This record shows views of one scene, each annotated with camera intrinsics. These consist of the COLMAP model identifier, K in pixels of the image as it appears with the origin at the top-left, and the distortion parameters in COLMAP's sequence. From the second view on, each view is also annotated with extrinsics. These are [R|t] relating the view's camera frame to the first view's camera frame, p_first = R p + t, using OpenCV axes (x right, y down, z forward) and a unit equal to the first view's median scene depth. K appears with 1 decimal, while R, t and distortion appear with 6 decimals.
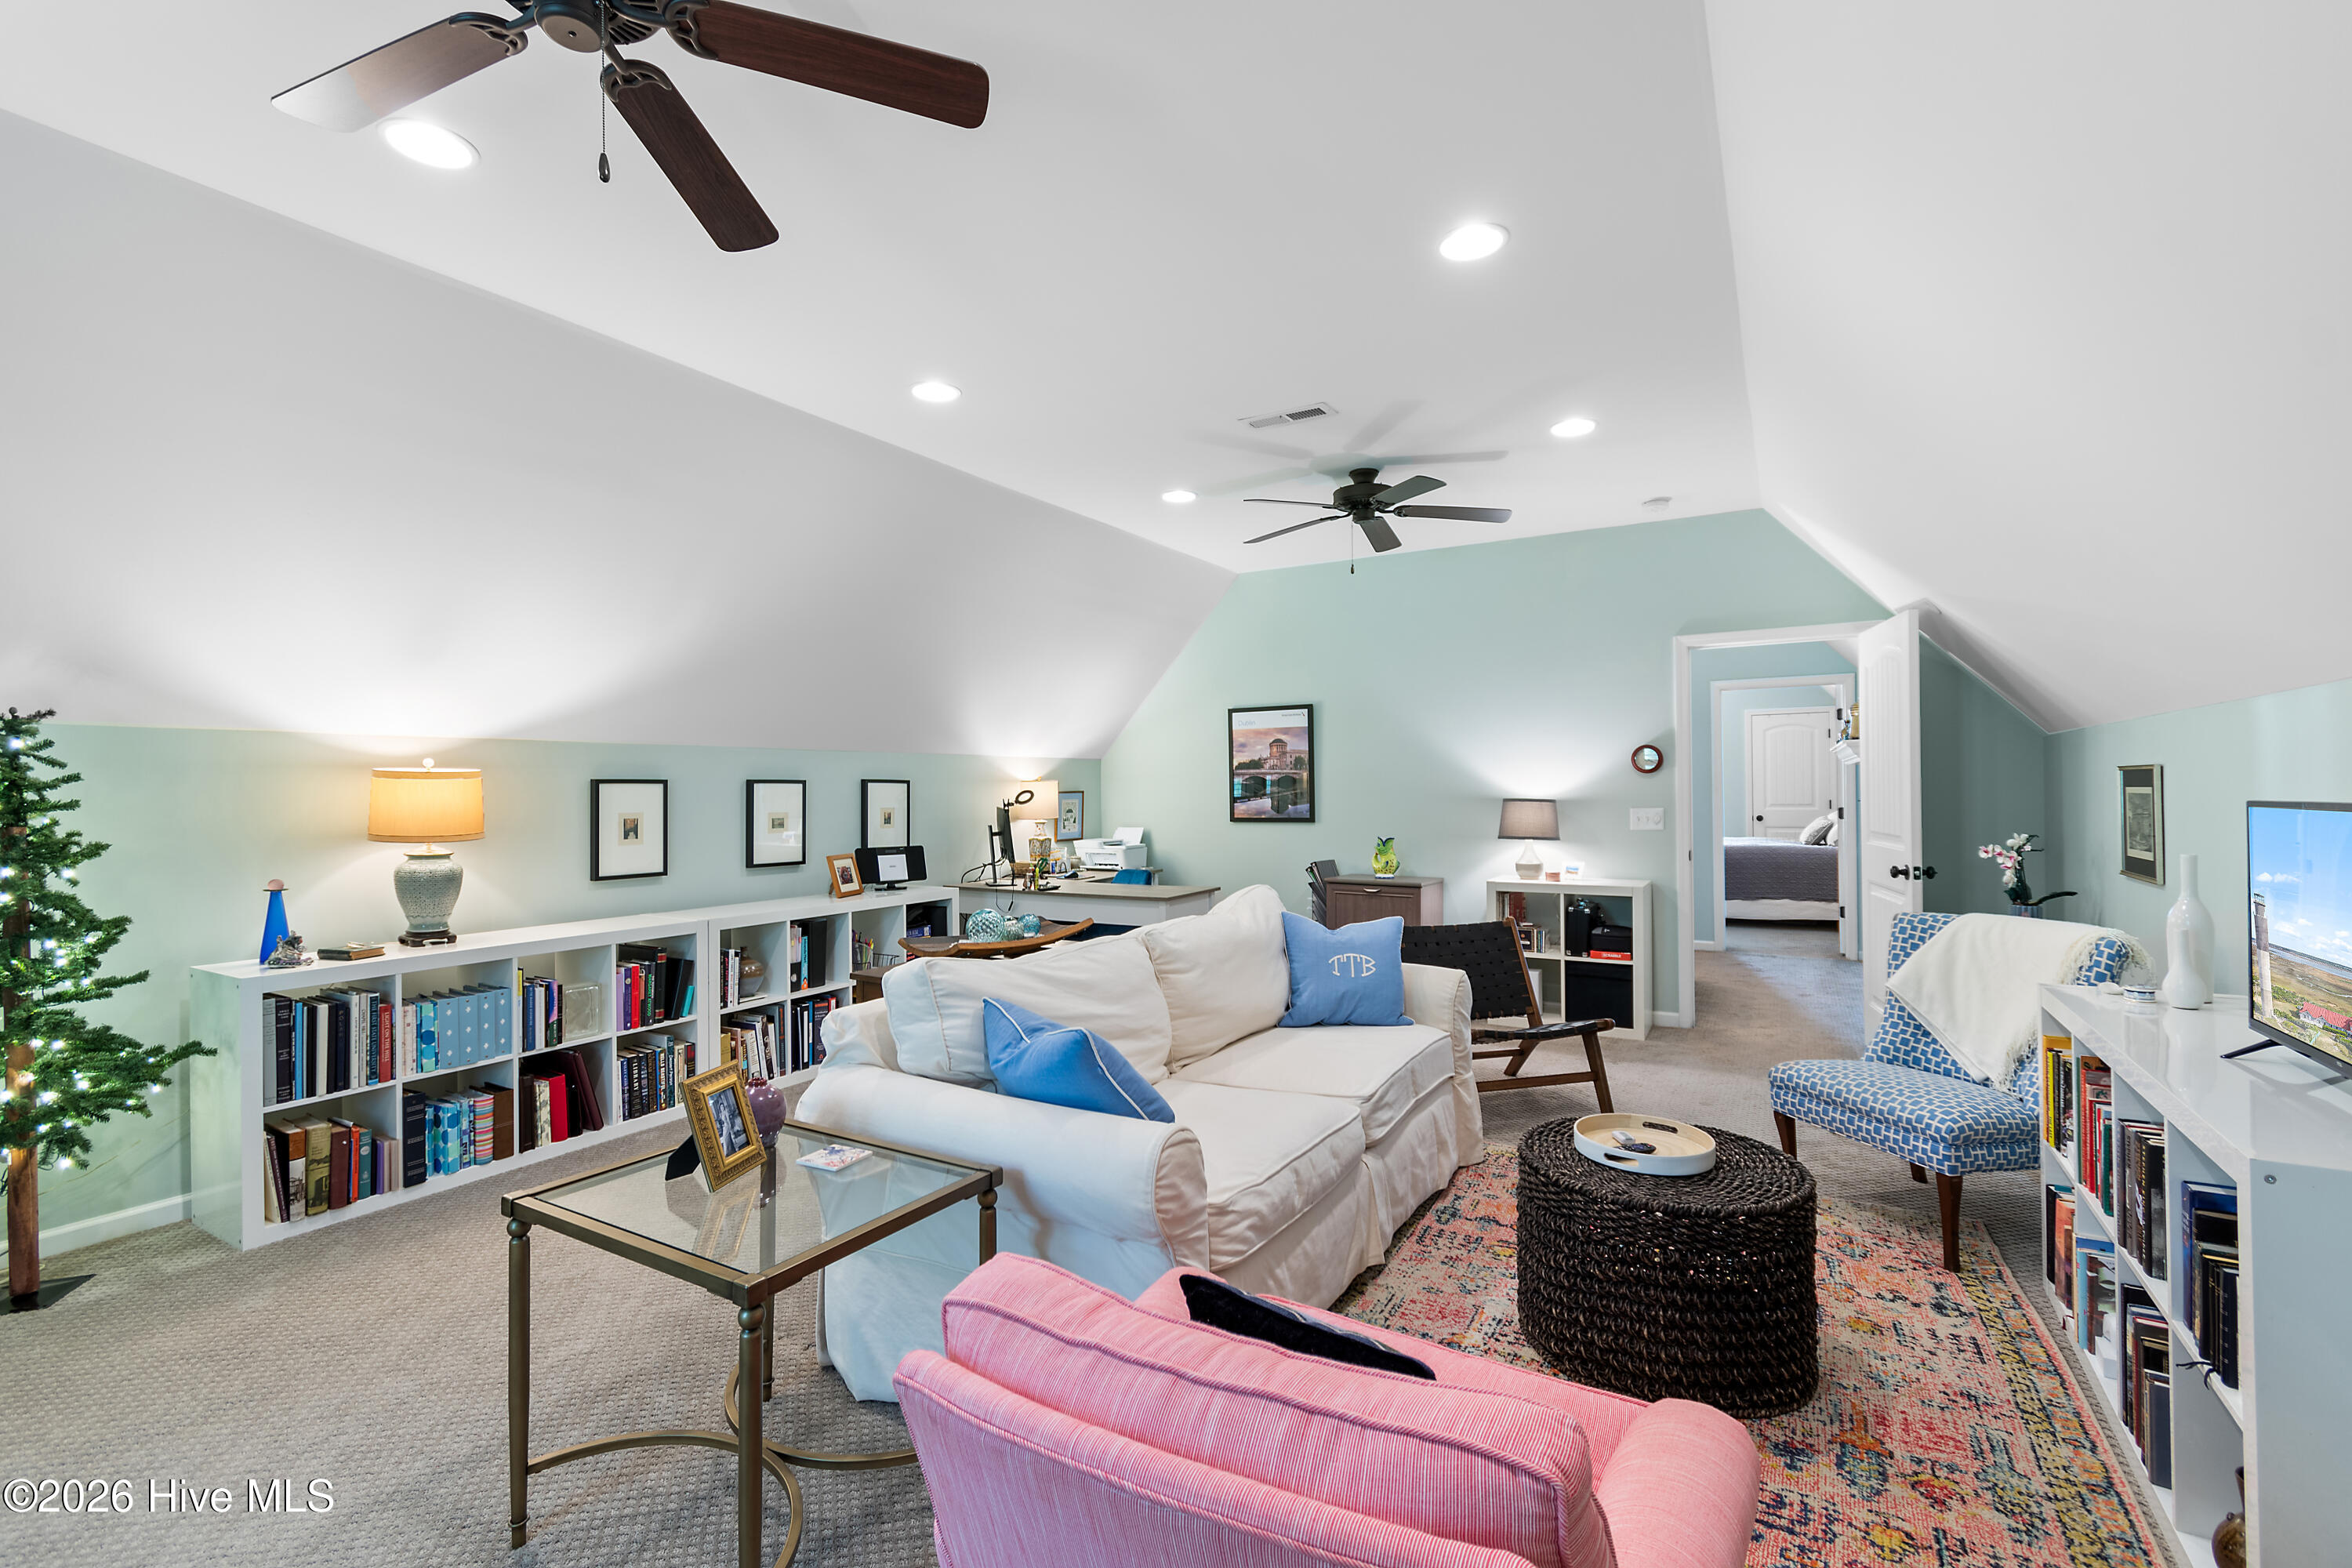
lens RADIAL K [[1052.2, 0, 1144.3], [0, 1052.2, 802.7], [0, 0, 1]] dist [0.008346, -0.001140]
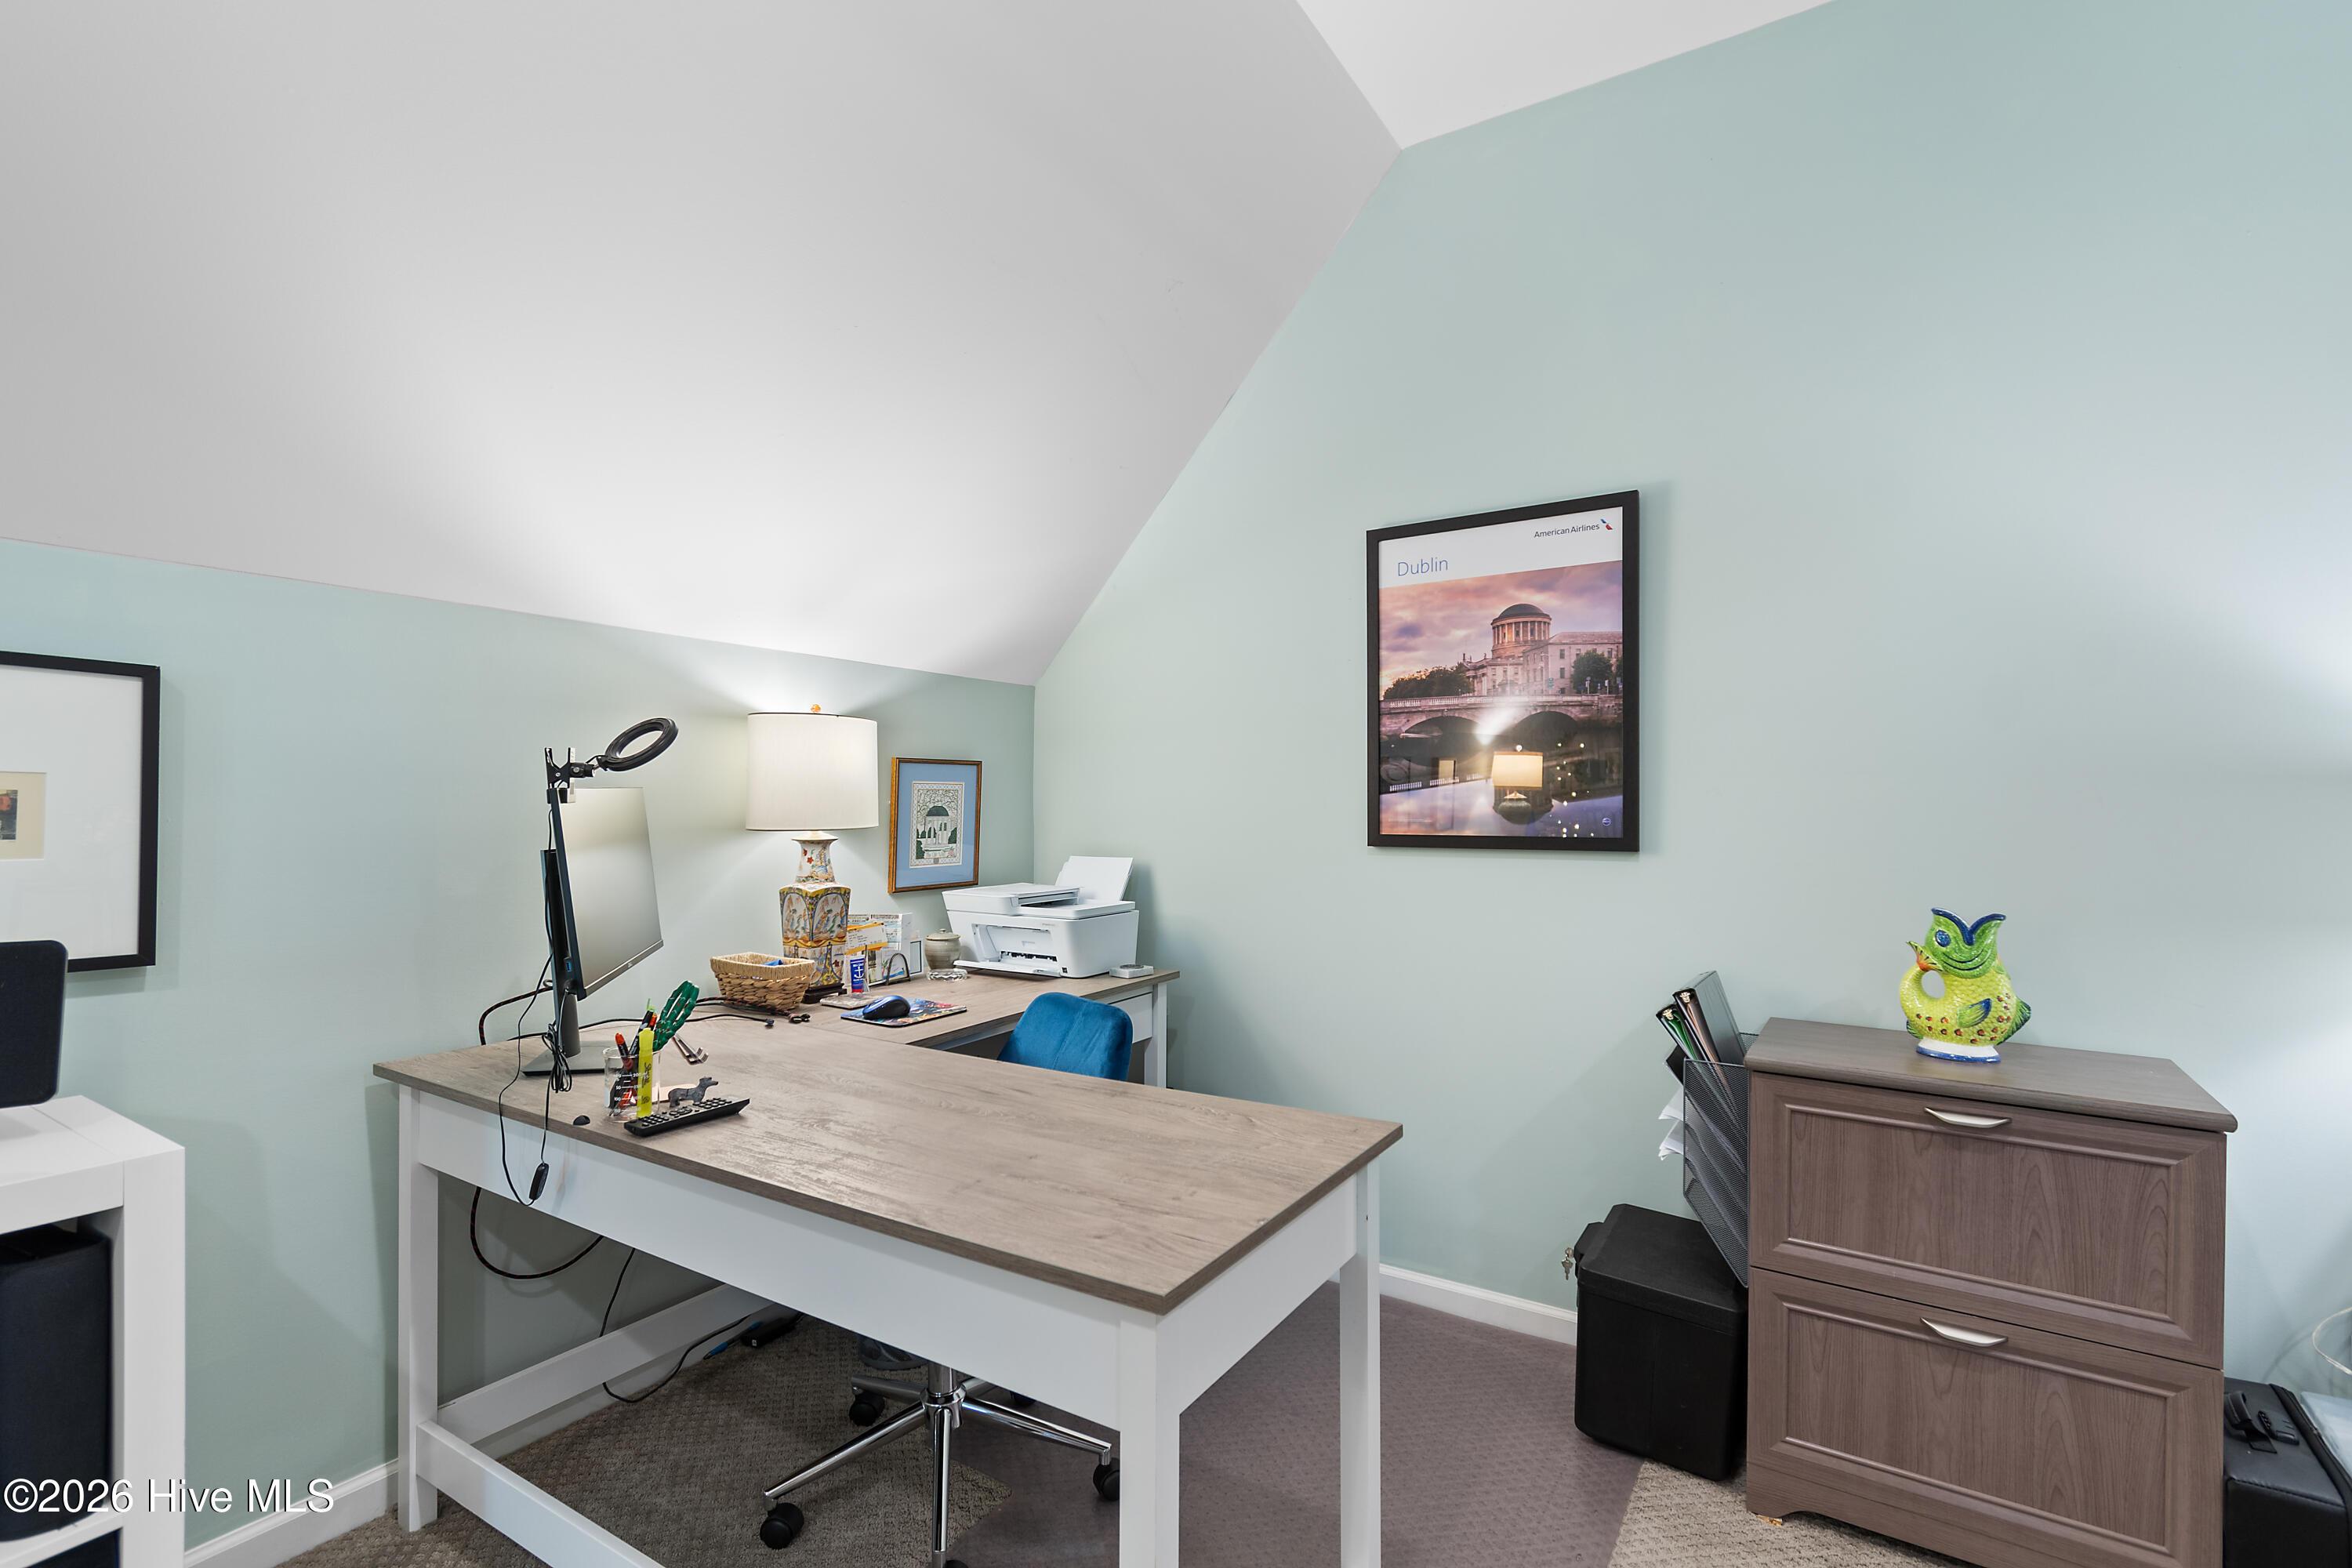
lens RADIAL K [[1052.2, 0, 1175.8], [0, 1052.2, 808.5], [0, 0, 1]] dist [0.008346, -0.001140]
pose [[0.999825, 0.013058, -0.013384, 0.021167], [-0.013190, 0.999864, -0.009853, 0.010223], [0.013254, 0.010028, 0.999862, 0.666675]]
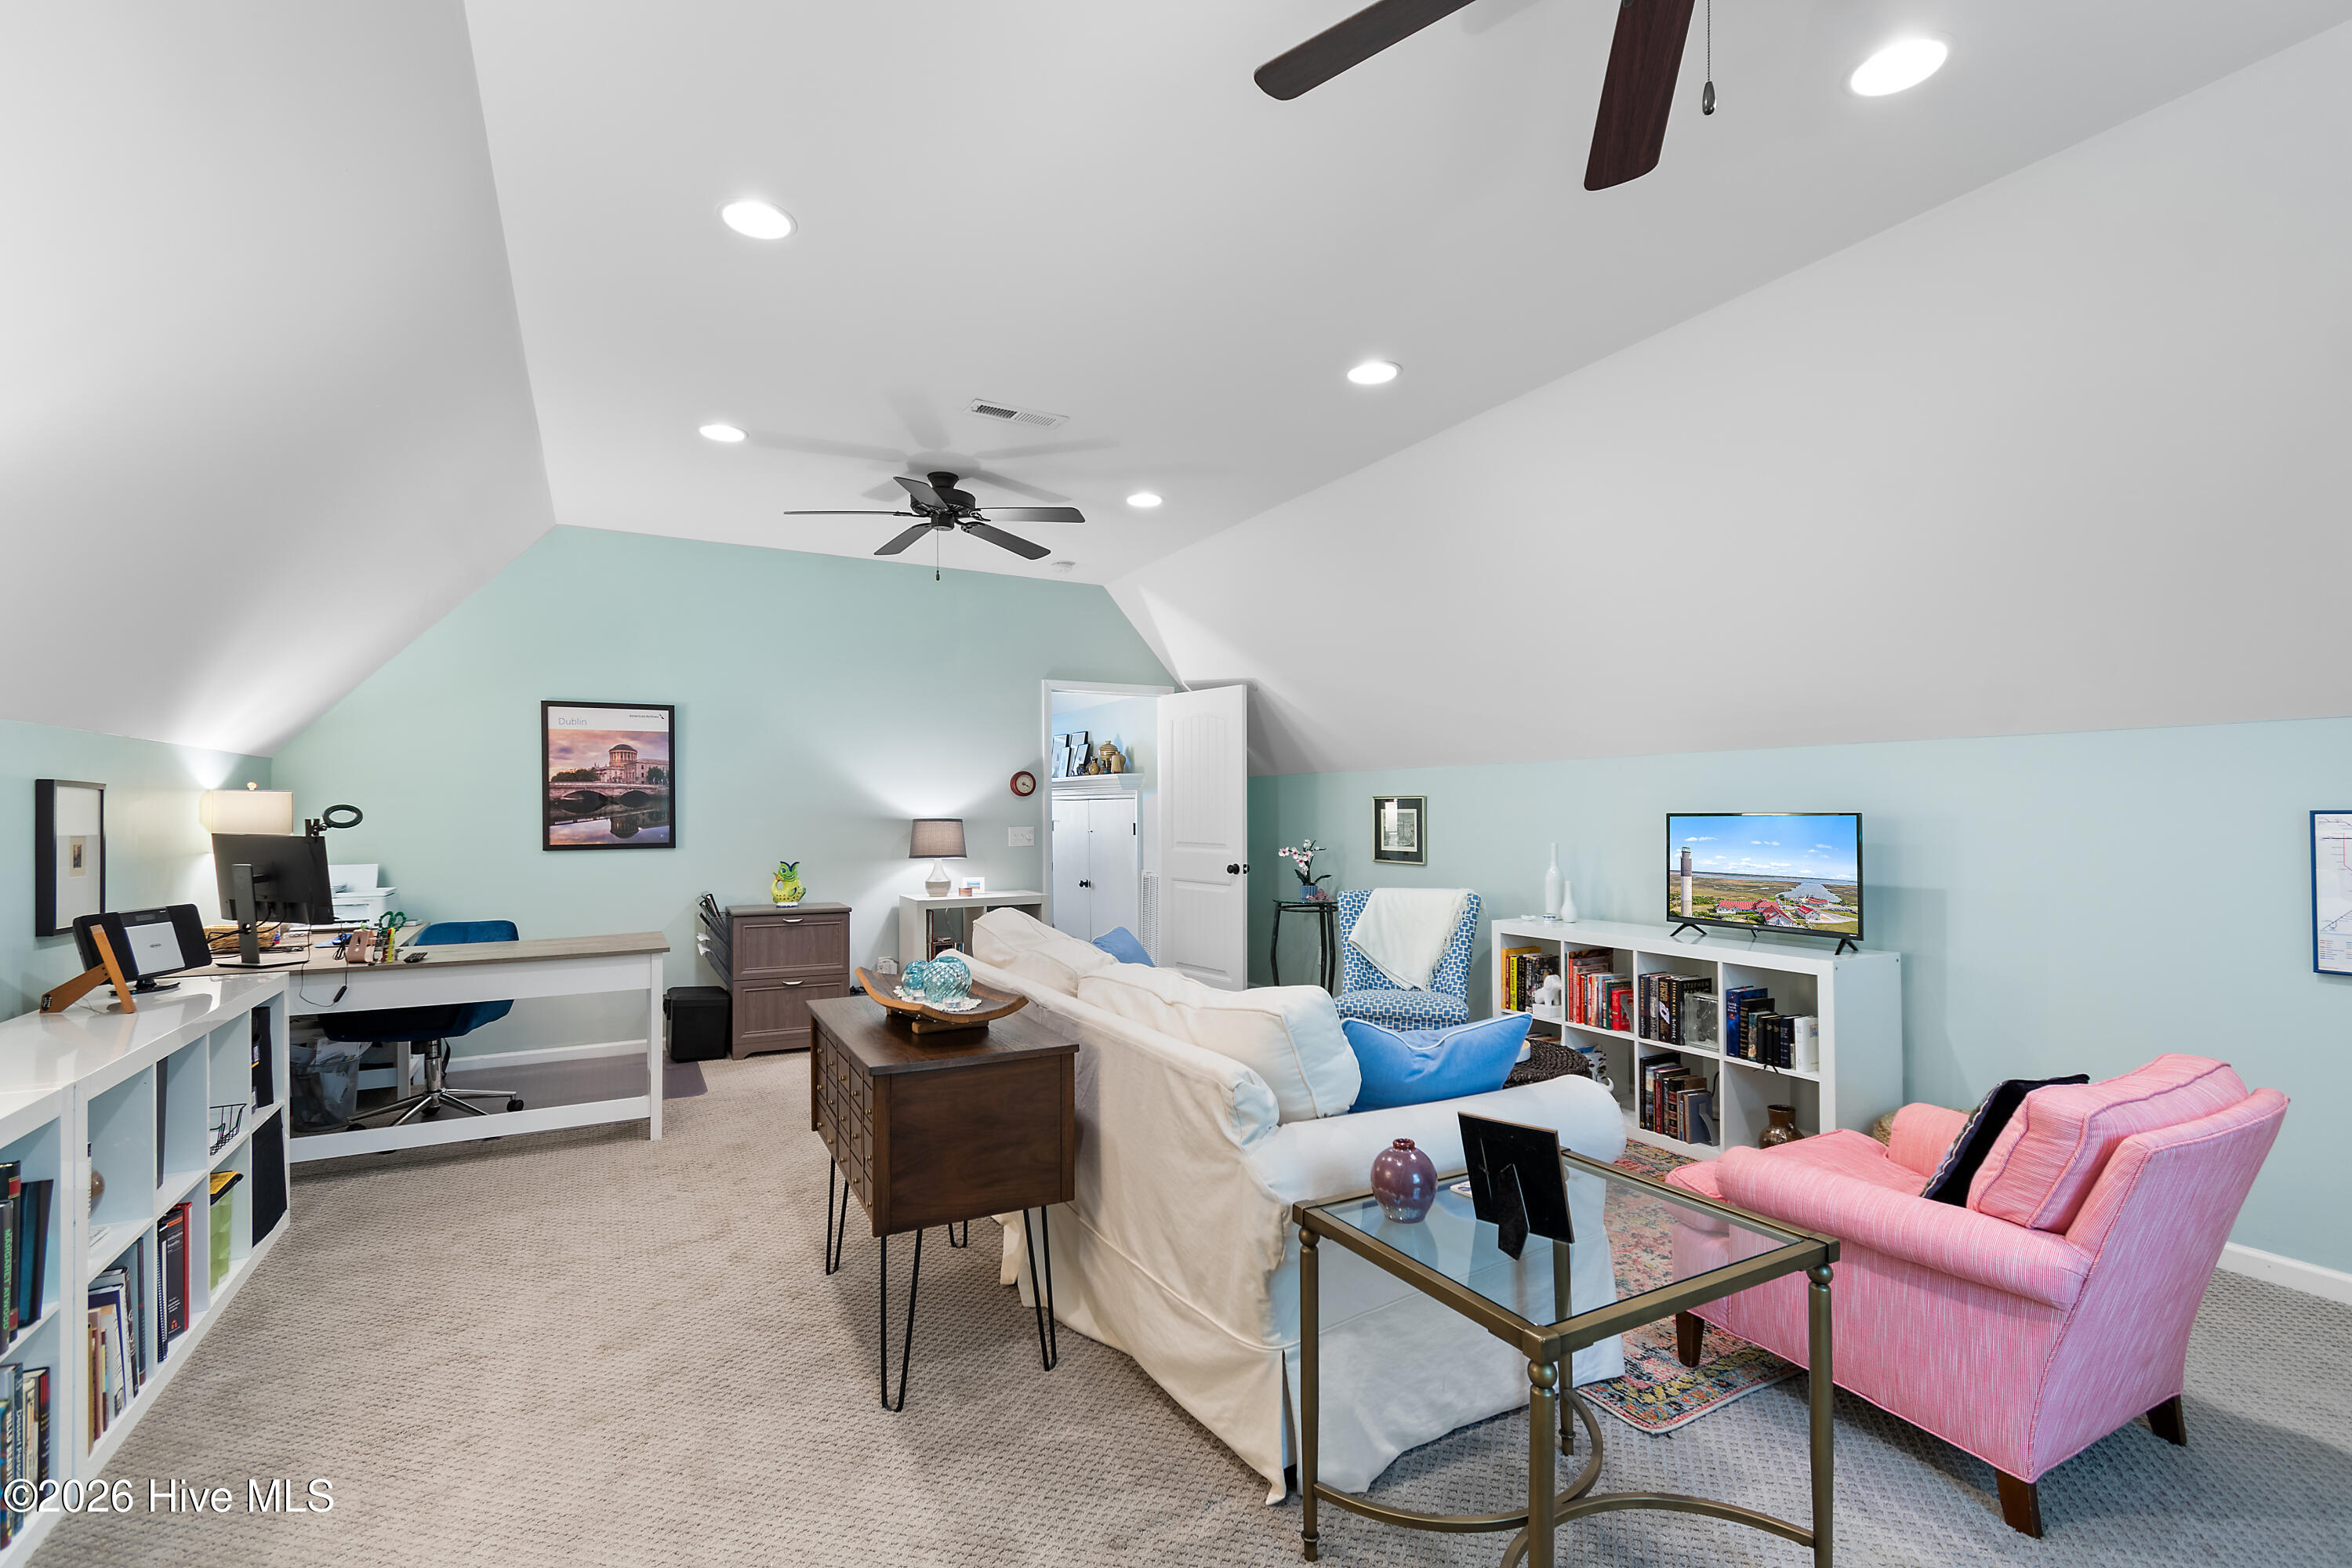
lens RADIAL K [[1052.2, 0, 1197.7], [0, 1052.2, 826.1], [0, 0, 1]] dist [0.008346, -0.001140]
pose [[0.483490, -0.005673, 0.875331, -0.367198], [0.009480, 0.999954, 0.001244, 0.004162], [-0.875298, 0.007696, 0.483522, 0.236232]]
